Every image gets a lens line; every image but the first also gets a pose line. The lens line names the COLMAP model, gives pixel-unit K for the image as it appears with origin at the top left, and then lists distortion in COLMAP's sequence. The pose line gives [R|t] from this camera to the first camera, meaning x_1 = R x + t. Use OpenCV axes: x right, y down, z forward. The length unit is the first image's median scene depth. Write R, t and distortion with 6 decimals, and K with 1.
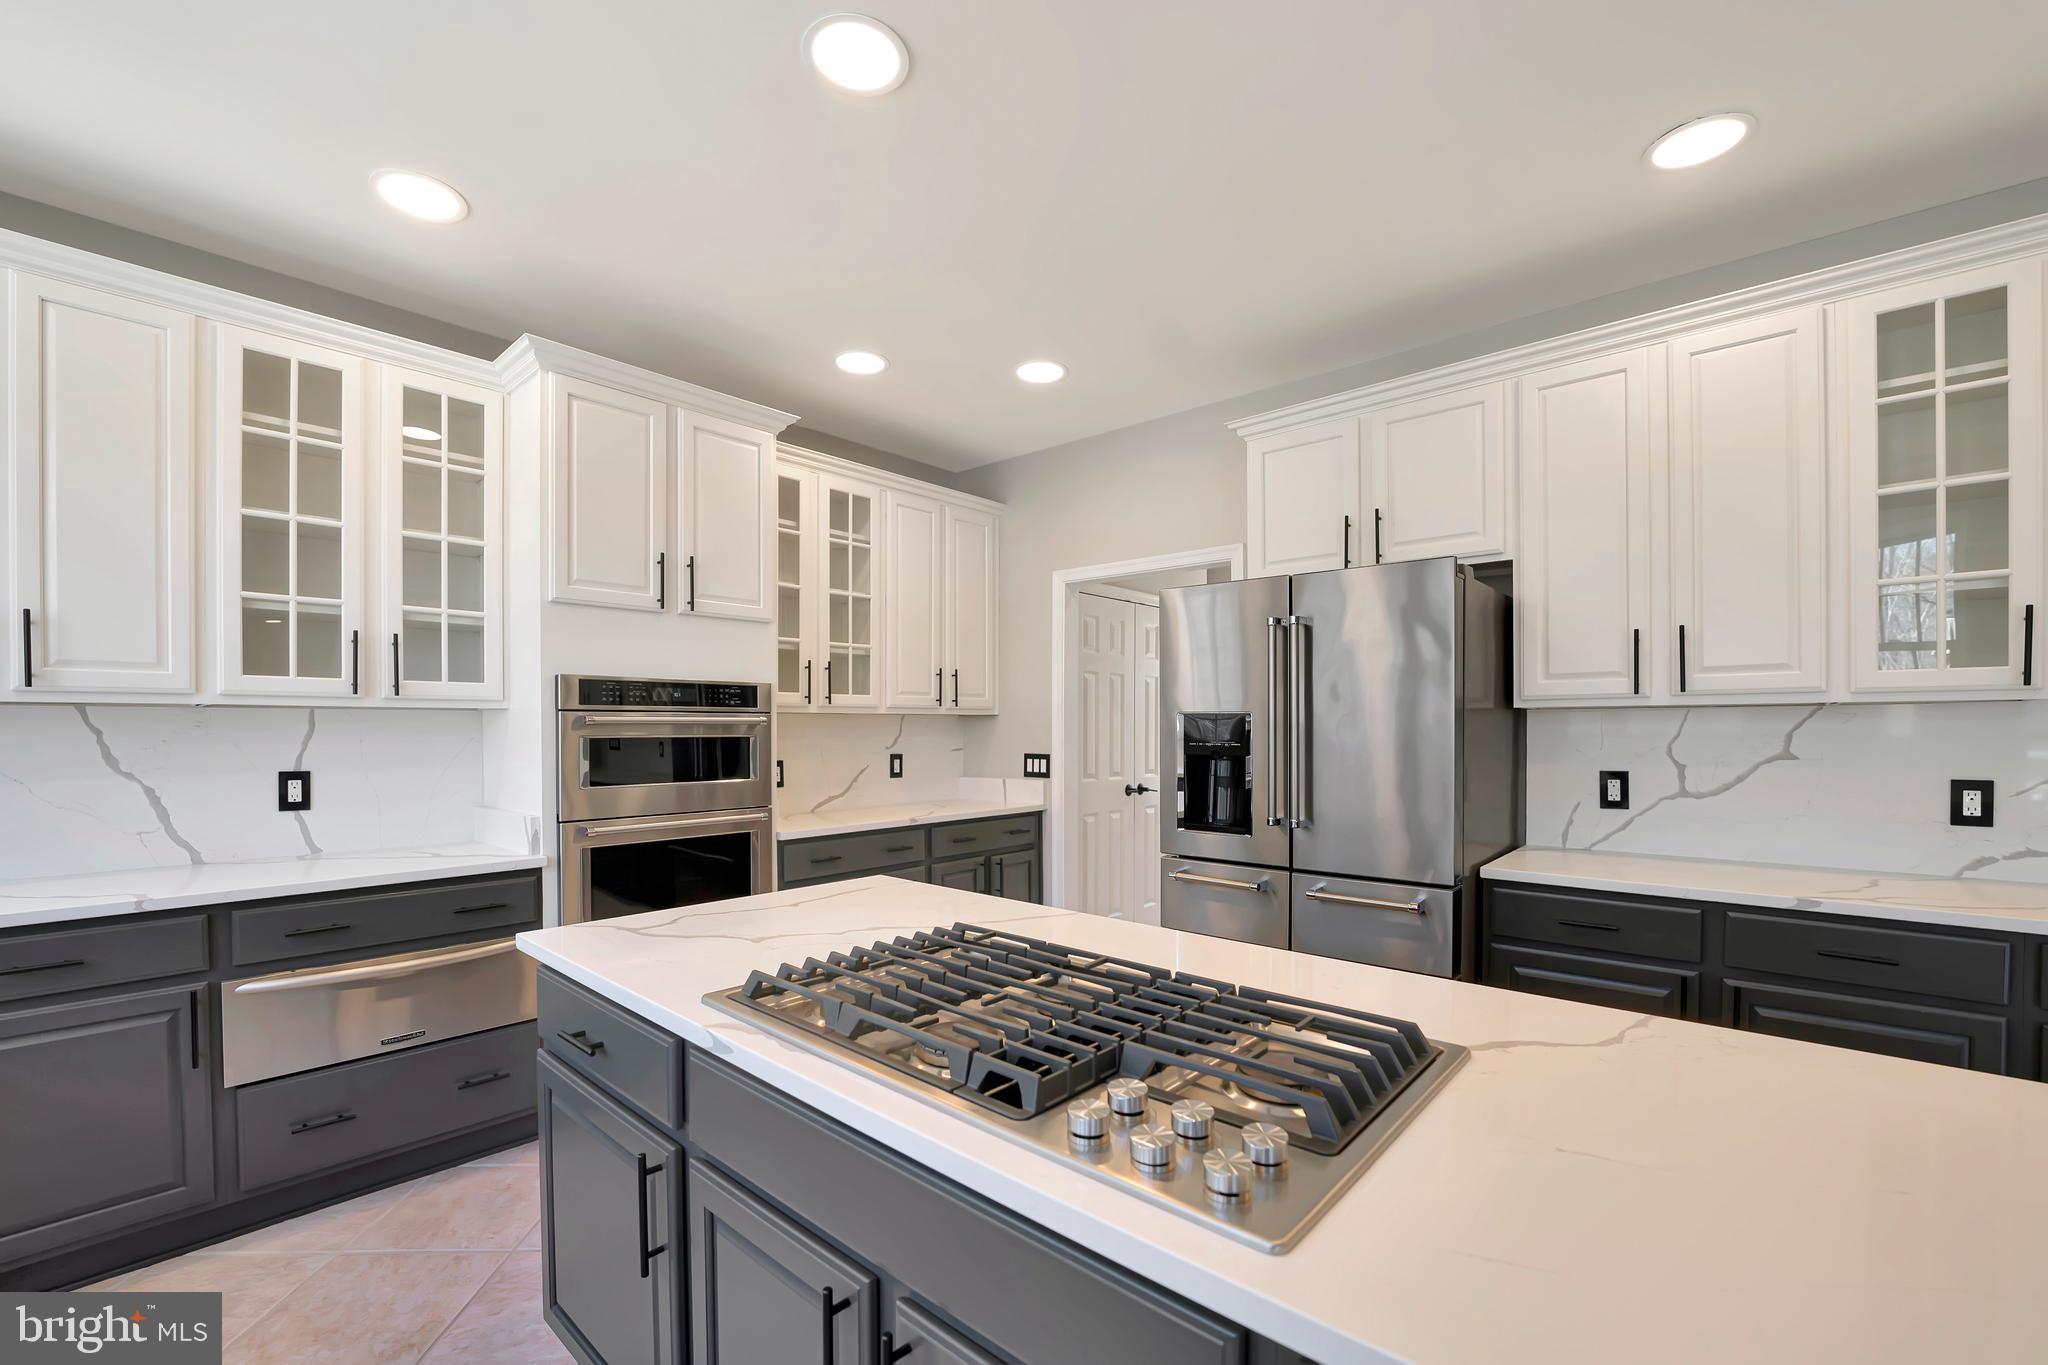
lens RADIAL K [[835.1, 0, 1031.6], [0, 835.1, 720.9], [0, 0, 1]] dist [-0.037468, 0.005423]
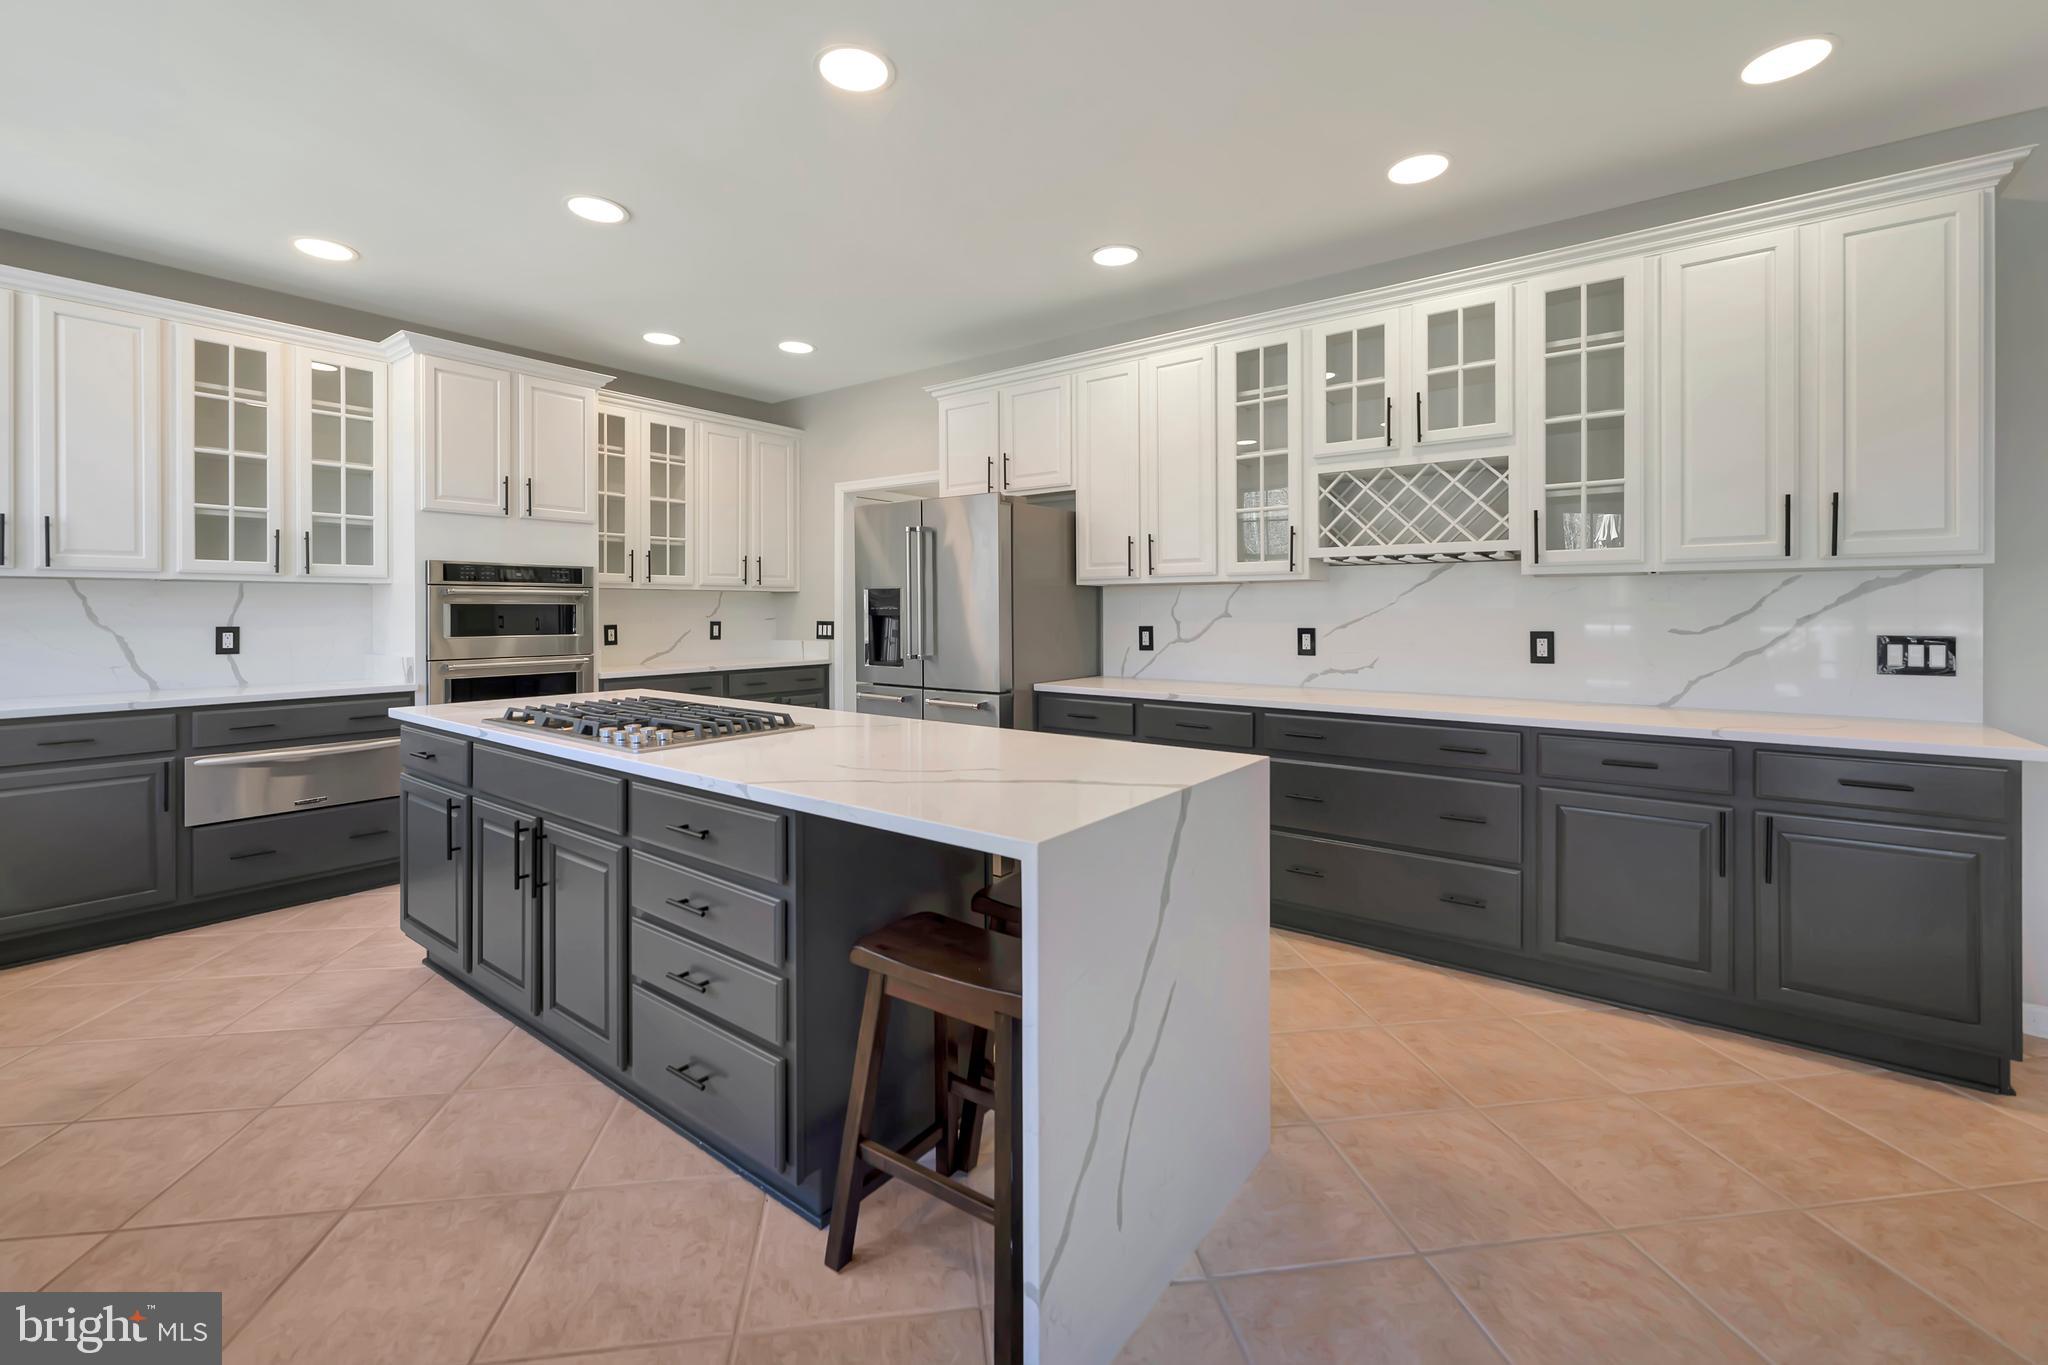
lens RADIAL K [[835.1, 0, 1083.5], [0, 835.1, 605.2], [0, 0, 1]] dist [-0.037468, 0.005423]
pose [[0.993820, 0.001576, 0.110992, 0.422903], [-0.001629, 0.999999, 0.000385, 0.021472], [-0.110991, -0.000564, 0.993821, -0.567261]]
